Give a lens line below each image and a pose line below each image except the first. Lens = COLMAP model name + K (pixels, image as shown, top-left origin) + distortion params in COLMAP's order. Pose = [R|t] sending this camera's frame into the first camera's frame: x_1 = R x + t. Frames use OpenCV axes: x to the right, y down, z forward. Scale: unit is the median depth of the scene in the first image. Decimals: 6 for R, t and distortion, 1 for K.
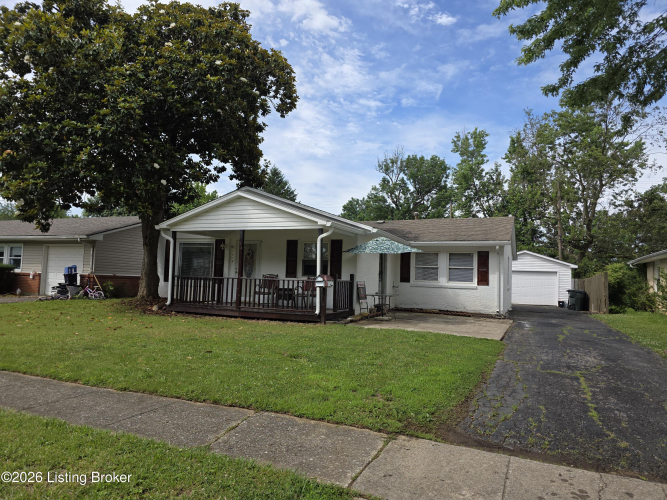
lens RADIAL K [[446.2, 0, 326.5], [0, 446.2, 260.2], [0, 0, 1]] dist [0.072449, -0.079639]
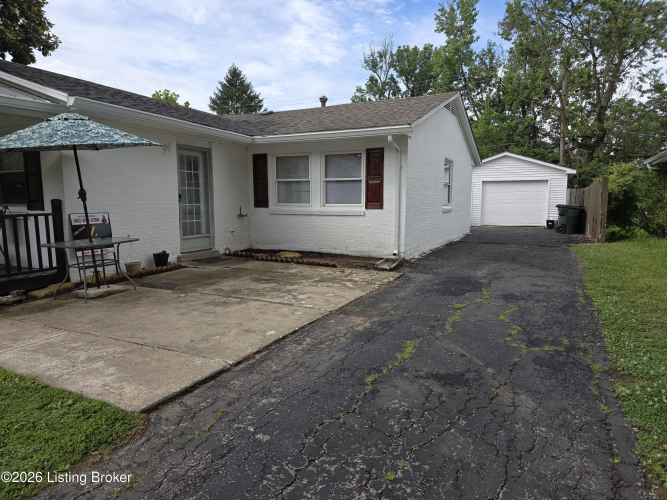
lens RADIAL K [[450.6, 0, 333.3], [0, 450.6, 250.3], [0, 0, 1]] dist [0.082157, -0.079636]
pose [[0.999008, -0.033167, -0.029722, 0.253002], [0.037405, 0.987086, 0.155764, 0.013018], [0.024172, -0.156722, 0.987347, 0.338800]]
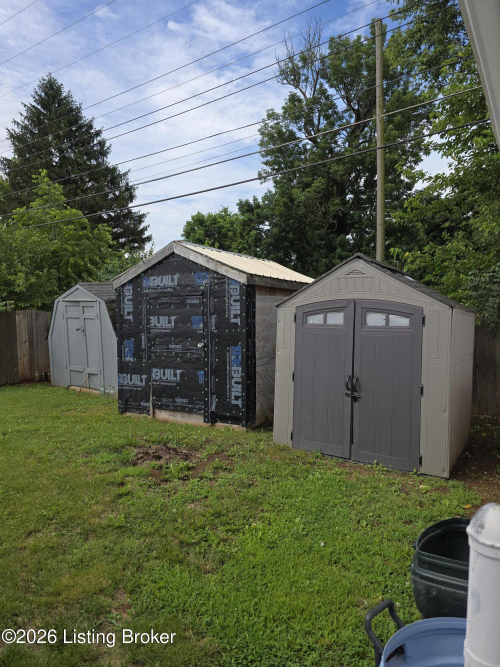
lens RADIAL K [[446.2, 0, 245.5], [0, 446.2, 334.6], [0, 0, 1]] dist [0.072449, -0.079639]
pose [[0.986663, -0.058216, -0.152009, 0.496420], [0.081232, 0.985360, 0.149893, 0.060458], [0.141058, -0.160242, 0.976947, 1.438178]]
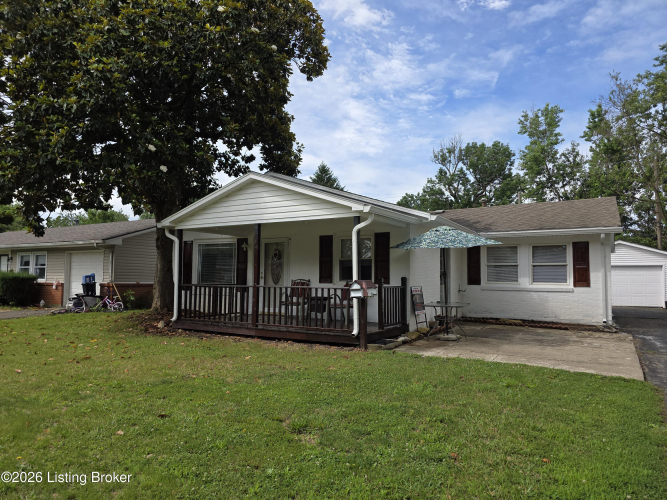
lens RADIAL K [[446.2, 0, 326.5], [0, 446.2, 260.2], [0, 0, 1]] dist [0.072449, -0.079639]
pose [[0.991759, -0.029183, -0.124752, 0.015213], [0.029140, 0.999573, -0.002171, 0.000219], [0.124762, -0.001483, 0.992186, 0.155867]]
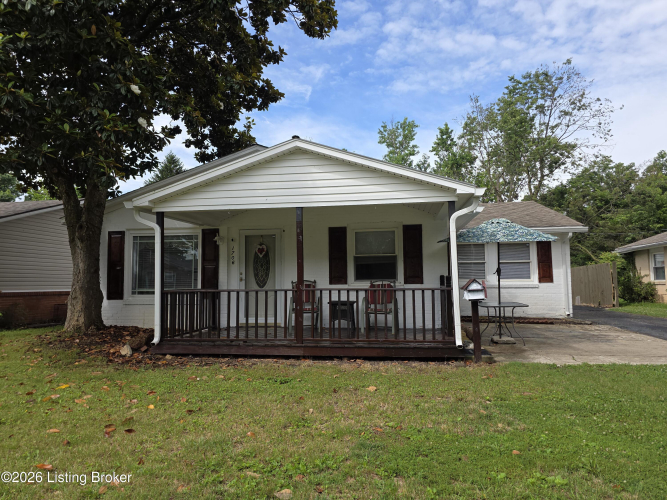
lens RADIAL K [[446.2, 0, 326.5], [0, 446.2, 260.2], [0, 0, 1]] dist [0.072449, -0.079639]
pose [[0.963254, -0.031035, 0.266792, -0.196682], [0.030892, 0.999512, 0.004735, -0.000163], [-0.266809, 0.003681, 0.963742, 0.267795]]
